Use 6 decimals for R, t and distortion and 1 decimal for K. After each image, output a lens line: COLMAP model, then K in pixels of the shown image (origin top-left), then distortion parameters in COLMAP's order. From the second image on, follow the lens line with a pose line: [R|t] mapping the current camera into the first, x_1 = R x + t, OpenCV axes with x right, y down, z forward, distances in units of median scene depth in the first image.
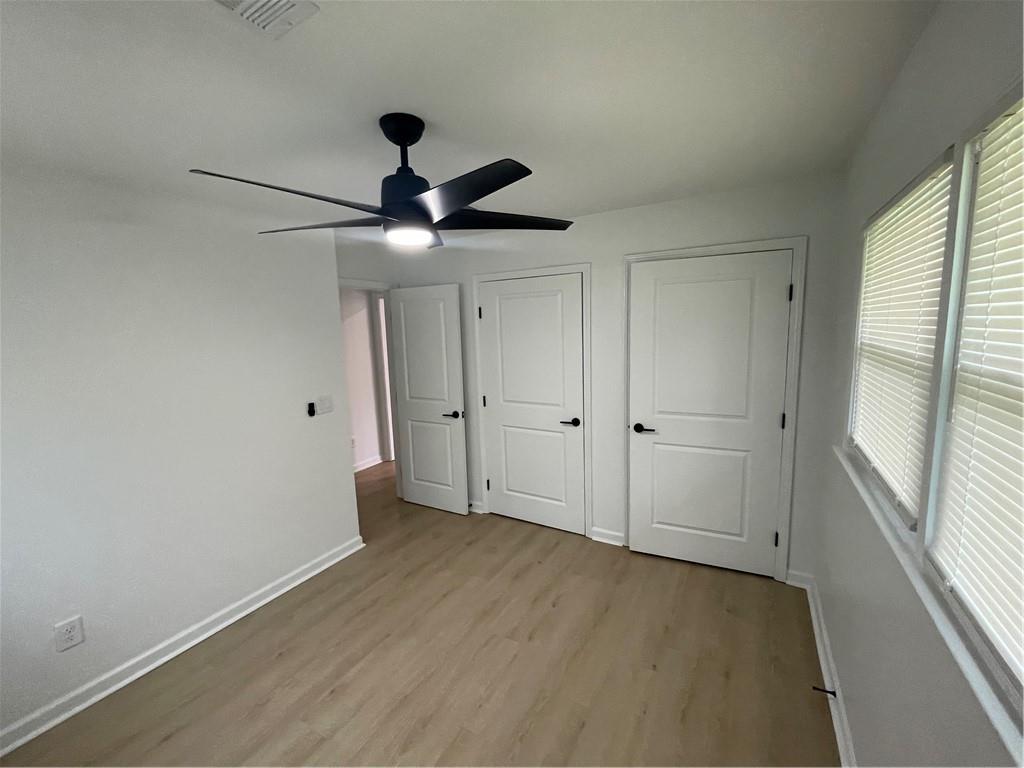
lens RADIAL K [[414.1, 0, 515.5], [0, 414.1, 381.1], [0, 0, 1]] dist [-0.003933, -0.000543]
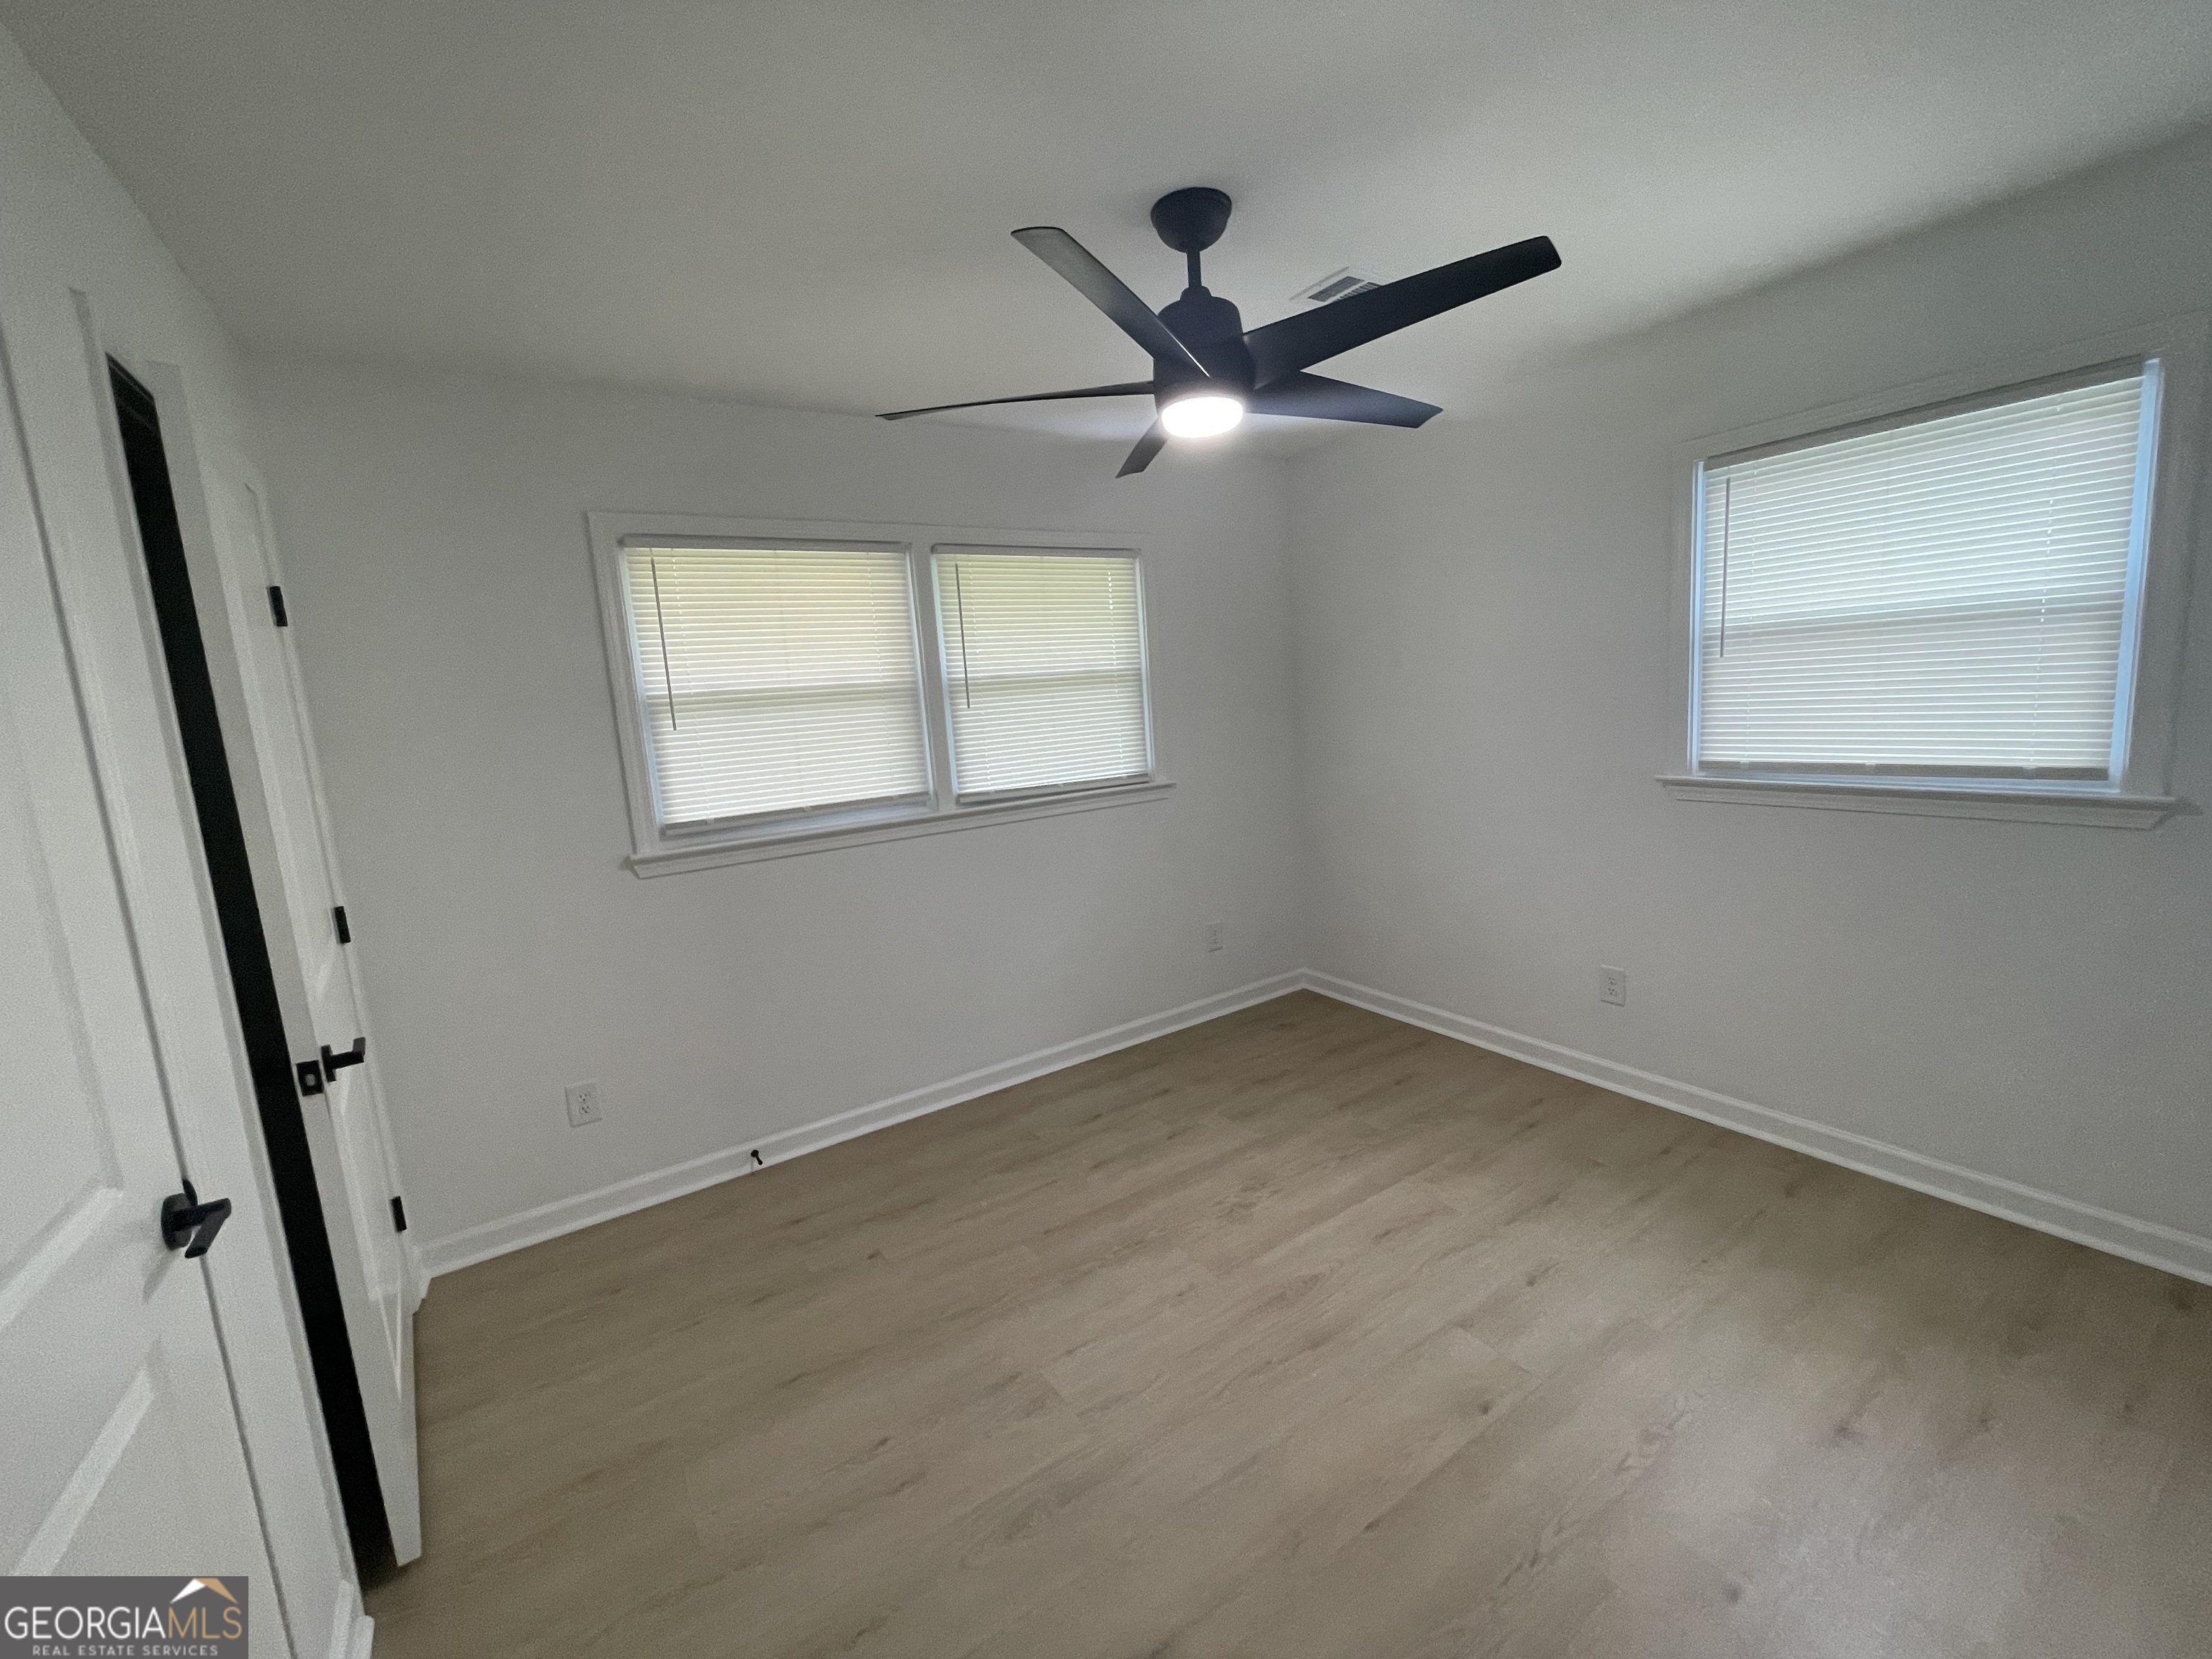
lens RADIAL K [[906.5, 0, 1115.1], [0, 906.5, 821.7], [0, 0, 1]] dist [0.010333, -0.000345]
pose [[-0.888418, 0.024680, 0.458371, -0.400626], [0.151443, 0.958403, 0.241926, -0.091537], [-0.433334, 0.284348, -0.855201, 1.307283]]
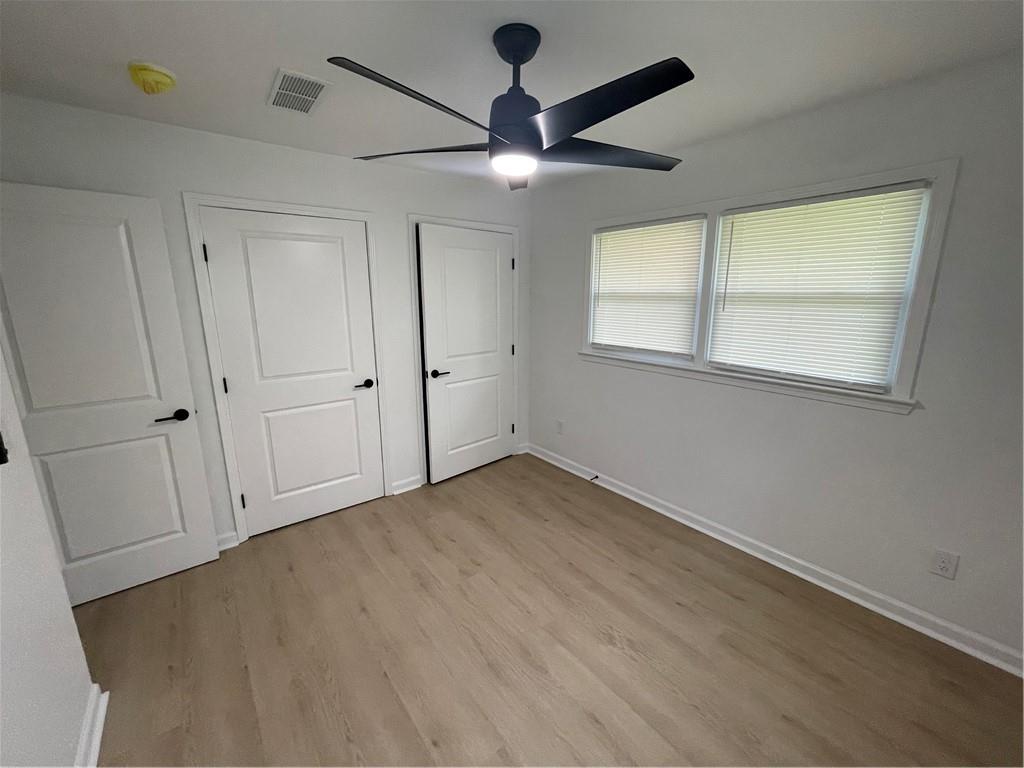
lens RADIAL K [[419.6, 0, 516.2], [0, 419.6, 380.4], [0, 0, 1]] dist [0.010333, -0.000345]
pose [[0.370289, -0.170073, 0.913215, -0.717602], [0.112519, 0.984070, 0.137645, -0.001959], [-0.922077, 0.051785, 0.383527, 0.378891]]
